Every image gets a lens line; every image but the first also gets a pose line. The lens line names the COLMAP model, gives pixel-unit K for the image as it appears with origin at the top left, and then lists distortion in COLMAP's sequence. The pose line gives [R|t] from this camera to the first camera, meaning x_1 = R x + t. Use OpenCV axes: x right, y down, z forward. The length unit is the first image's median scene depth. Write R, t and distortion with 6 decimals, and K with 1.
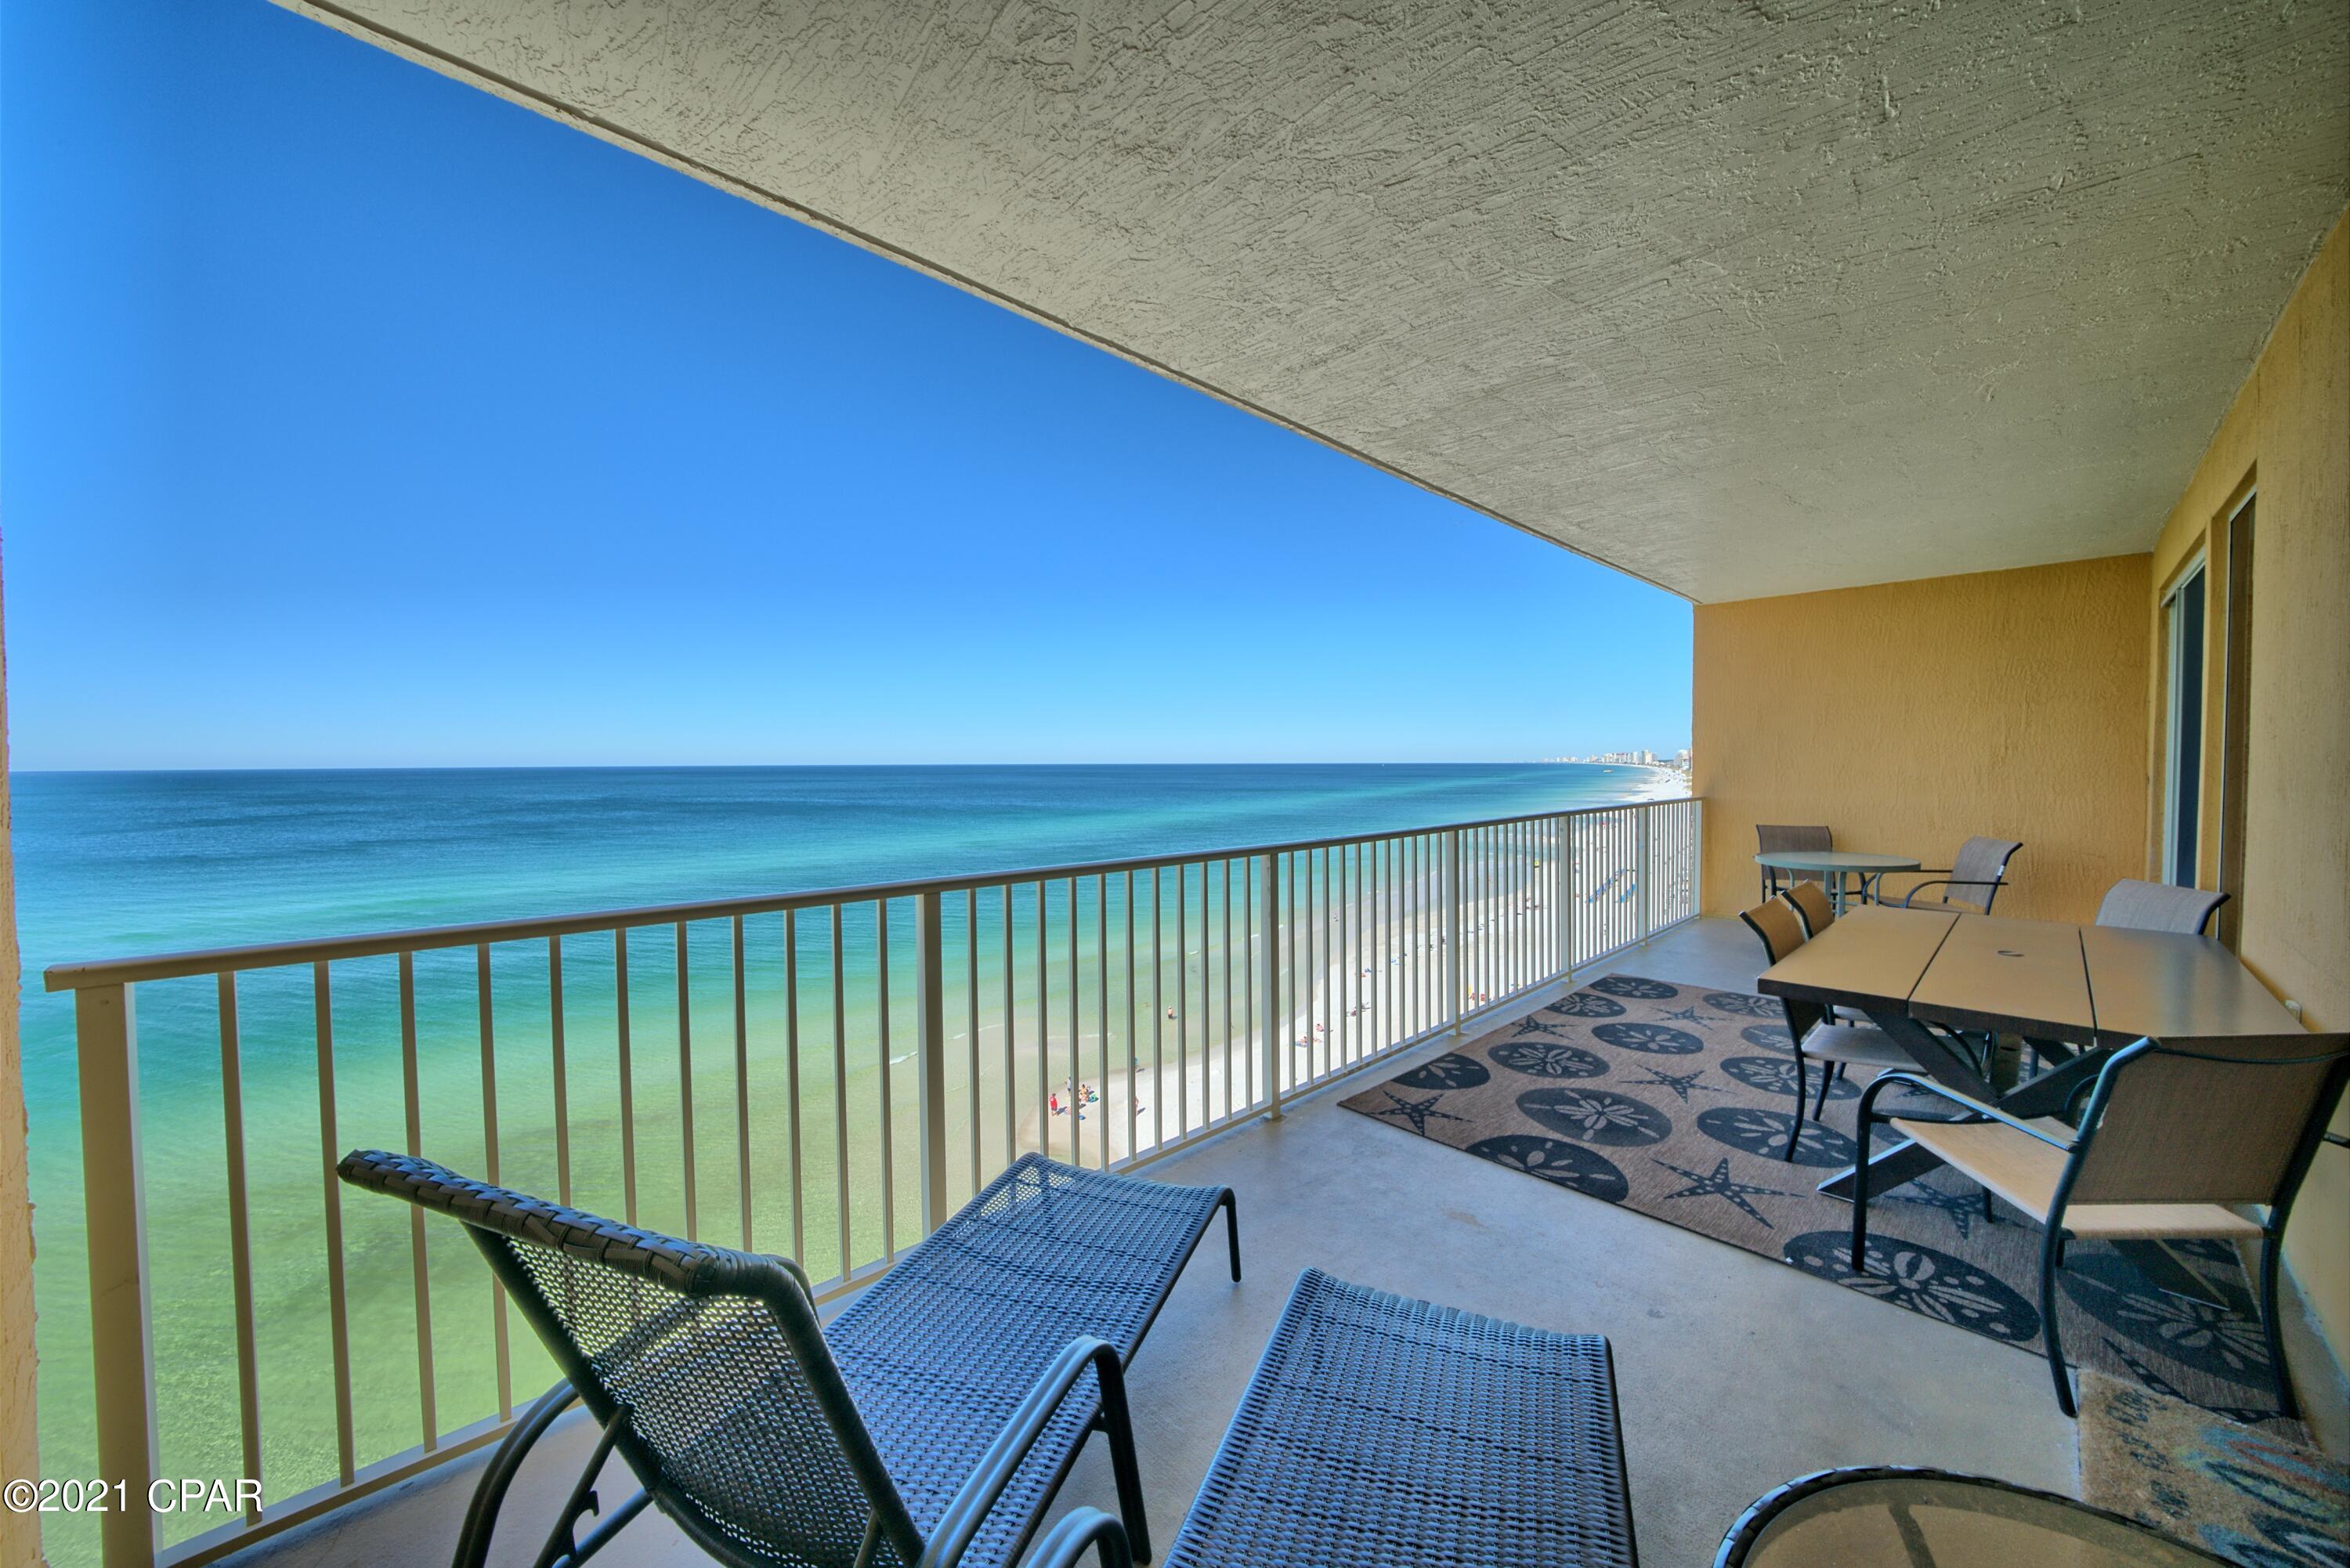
lens RADIAL K [[811.3, 0, 1170.4], [0, 811.3, 783.0], [0, 0, 1]] dist [-0.026653, 0.003302]
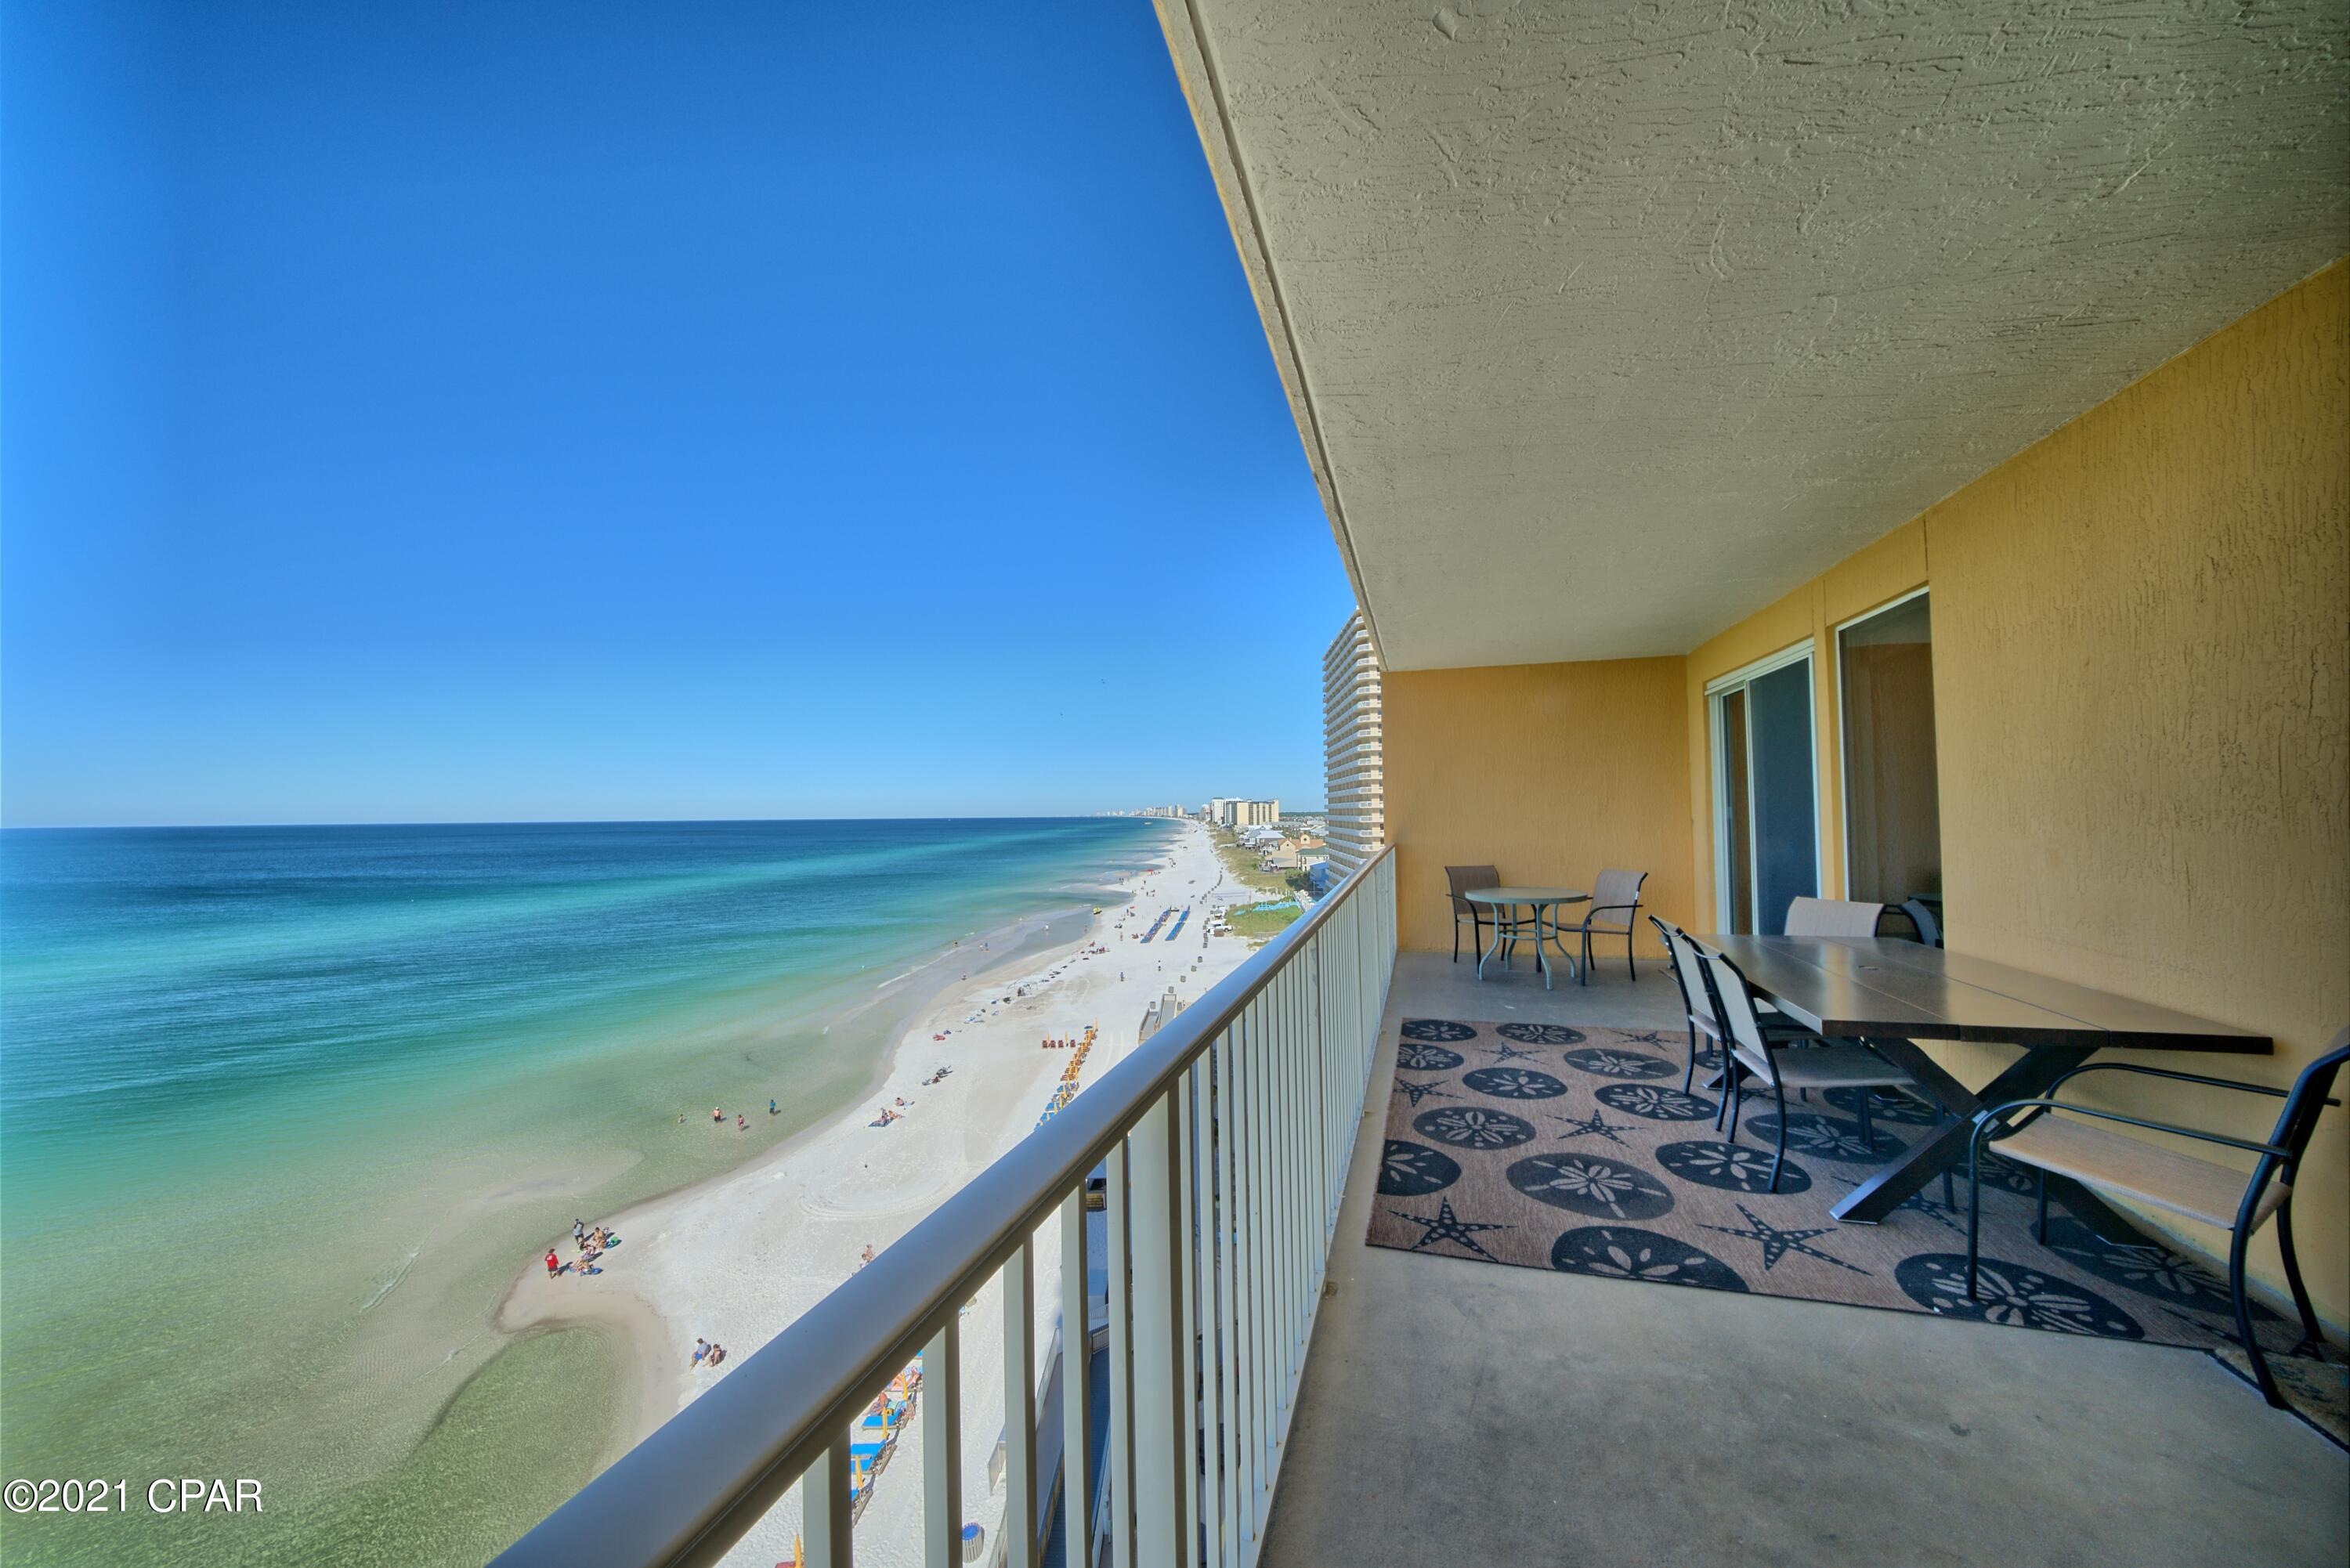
lens RADIAL K [[811.3, 0, 1170.4], [0, 811.3, 783.0], [0, 0, 1]] dist [-0.026653, 0.003302]
pose [[0.864444, 0.014205, 0.502528, -0.275872], [0.019841, 0.997858, -0.062336, -0.002799], [-0.502337, 0.063857, 0.862311, 0.308367]]
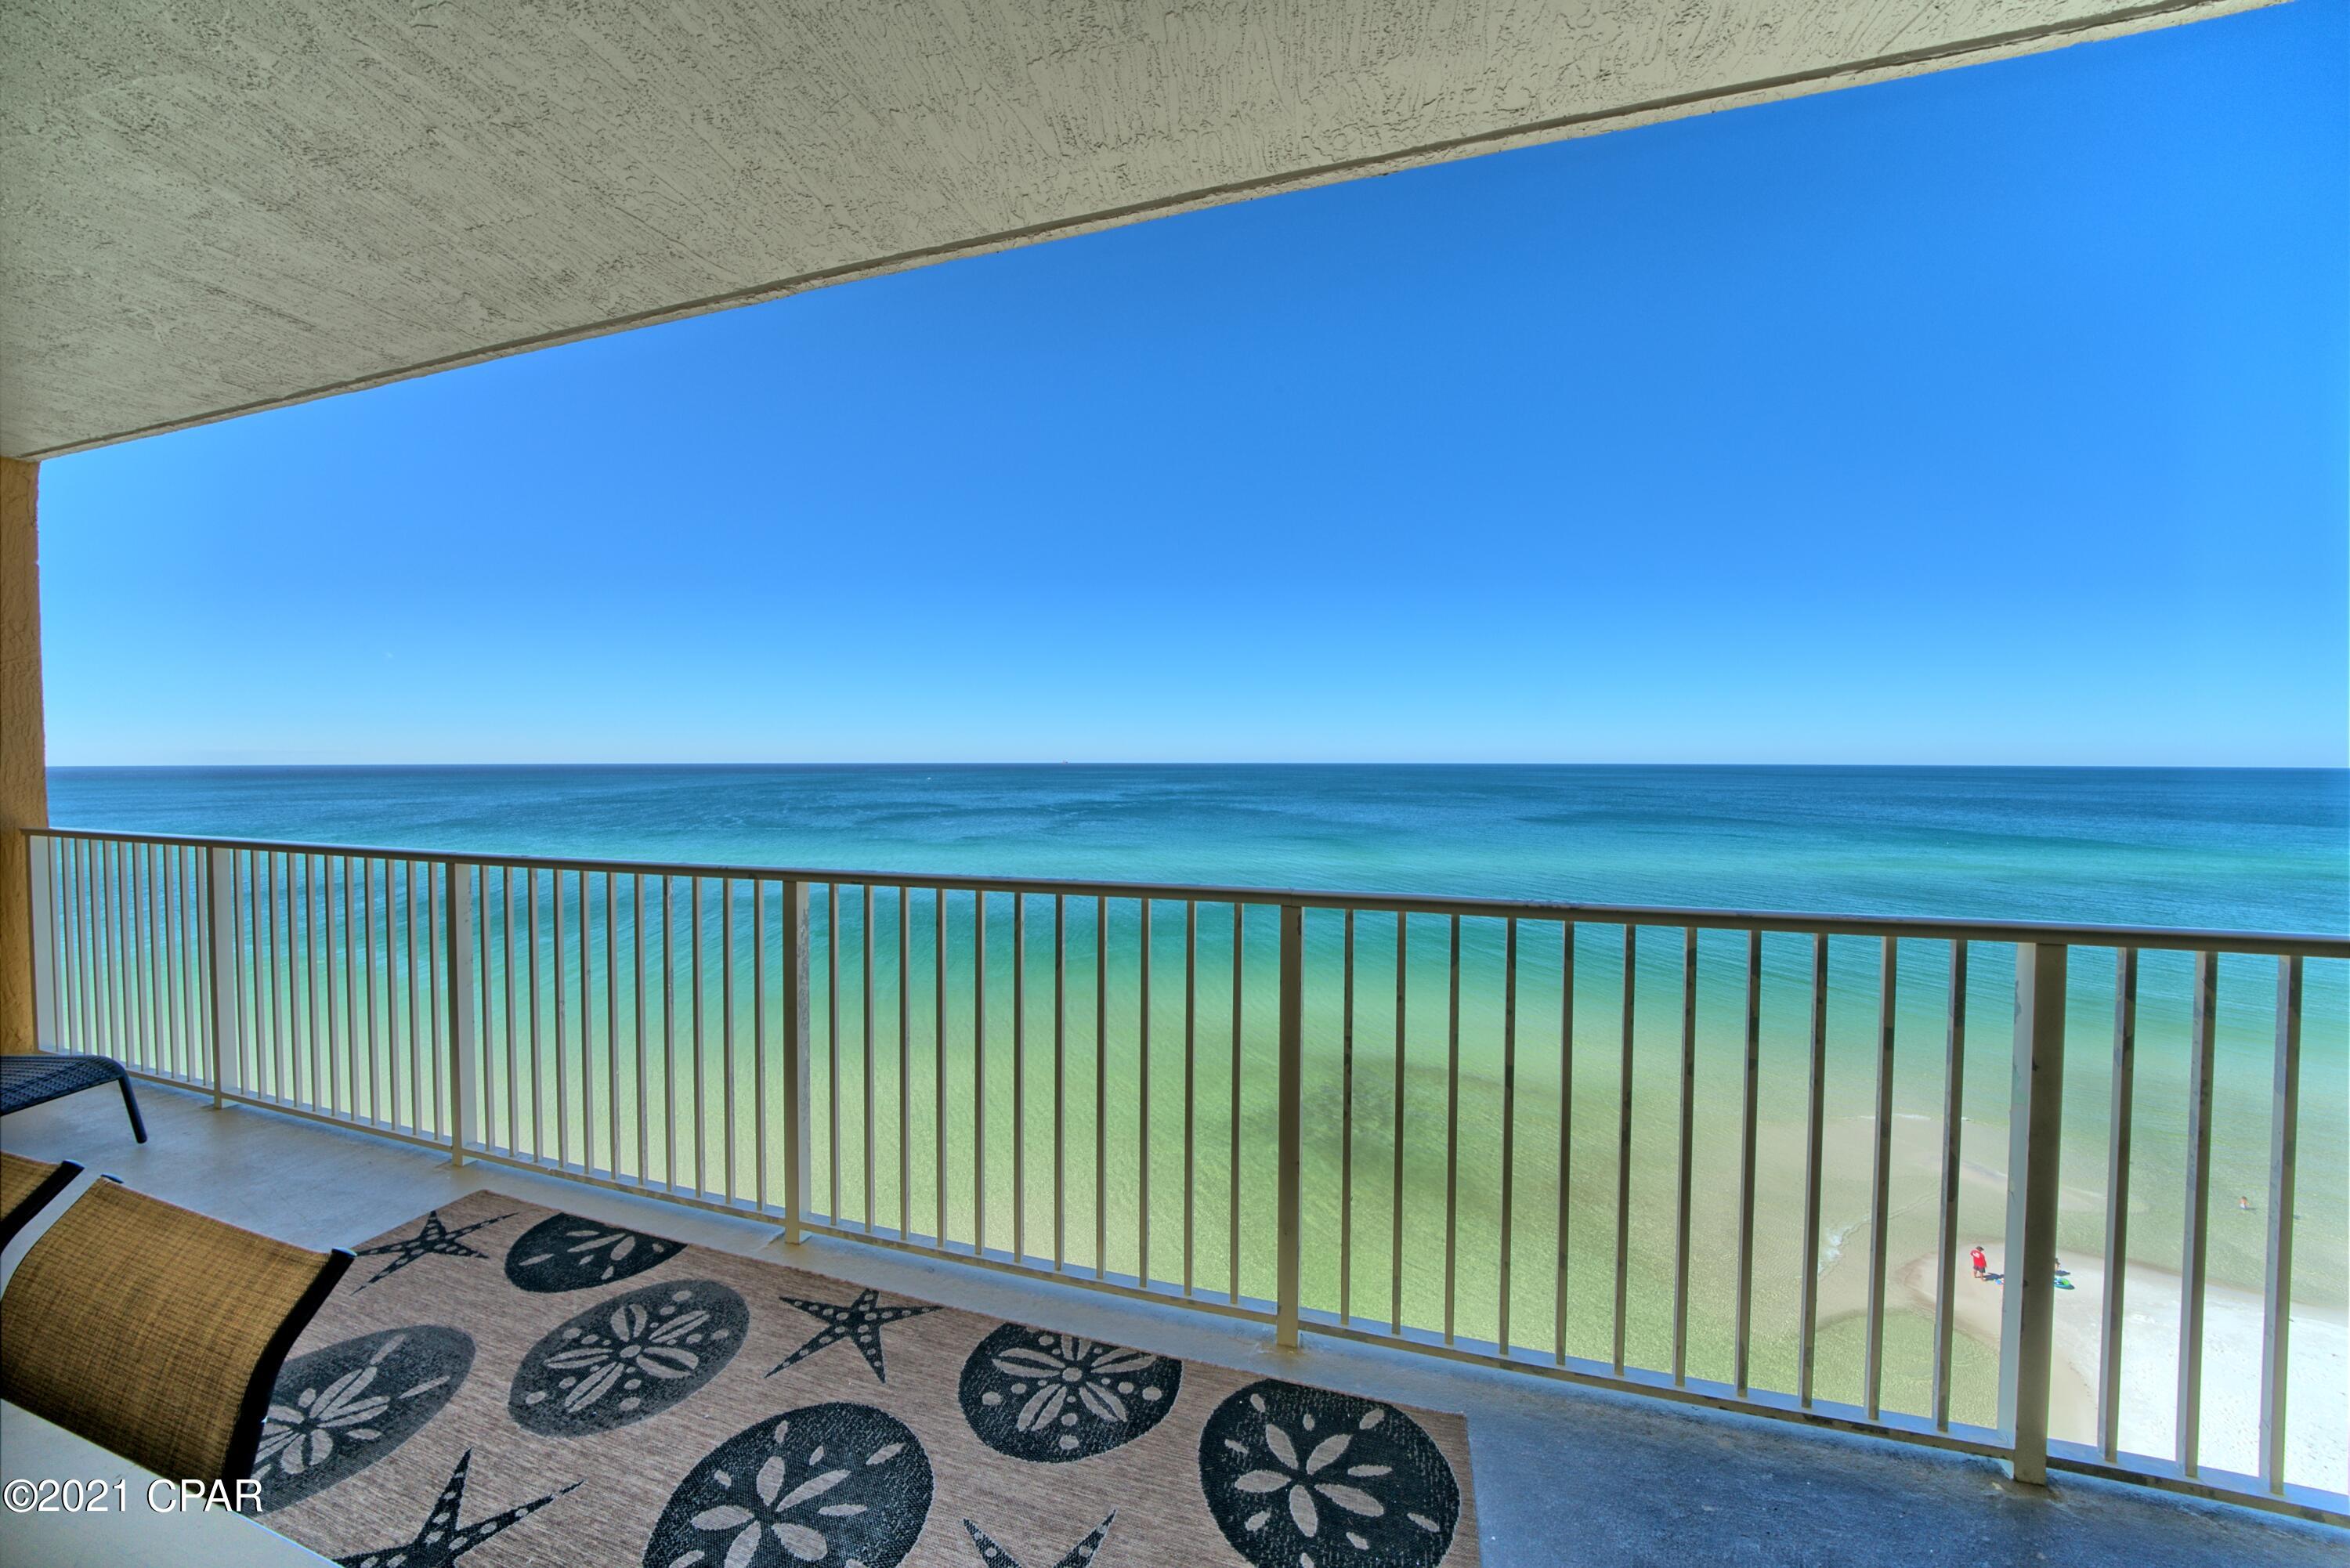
lens RADIAL K [[811.3, 0, 1170.4], [0, 811.3, 783.0], [0, 0, 1]] dist [-0.026653, 0.003302]
pose [[0.516379, 0.023701, -0.856032, 0.942092], [-0.028214, 0.999545, 0.010655, -0.021780], [0.855895, 0.018650, 0.516813, 0.910686]]
